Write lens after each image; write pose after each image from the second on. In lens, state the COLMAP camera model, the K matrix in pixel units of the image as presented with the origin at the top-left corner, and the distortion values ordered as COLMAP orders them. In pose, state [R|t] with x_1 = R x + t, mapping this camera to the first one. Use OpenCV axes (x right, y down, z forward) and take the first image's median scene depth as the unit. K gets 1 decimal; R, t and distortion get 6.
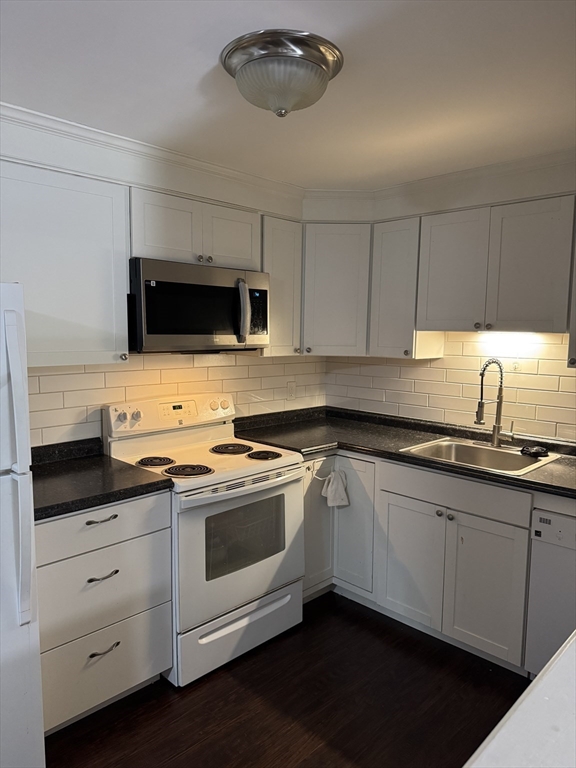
lens RADIAL K [[544.6, 0, 285.1], [0, 544.6, 382.3], [0, 0, 1]] dist [0.060973, -0.065032]
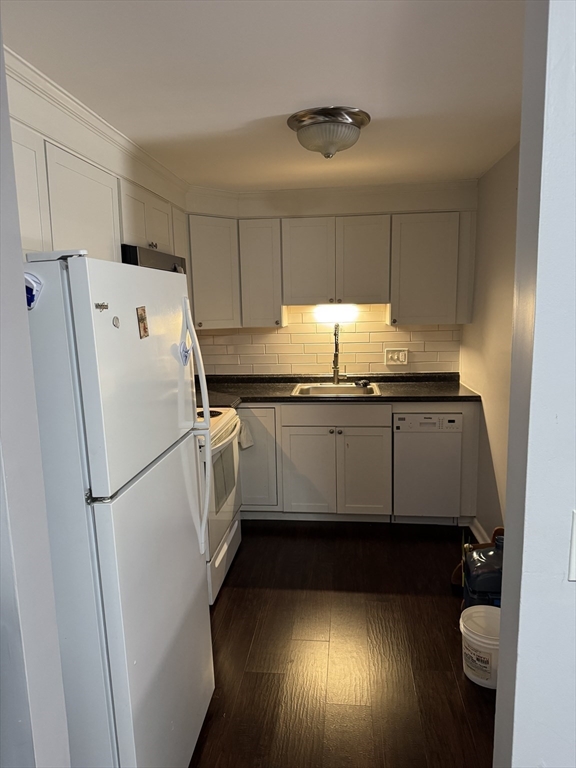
lens RADIAL K [[514.0, 0, 318.3], [0, 514.0, 390.8], [0, 0, 1]] dist [0.048059, -0.000310]
pose [[0.780528, -0.134973, 0.610375, -0.515027], [0.091332, 0.990557, 0.102251, -0.010020], [-0.618412, -0.024063, 0.785485, -0.043309]]
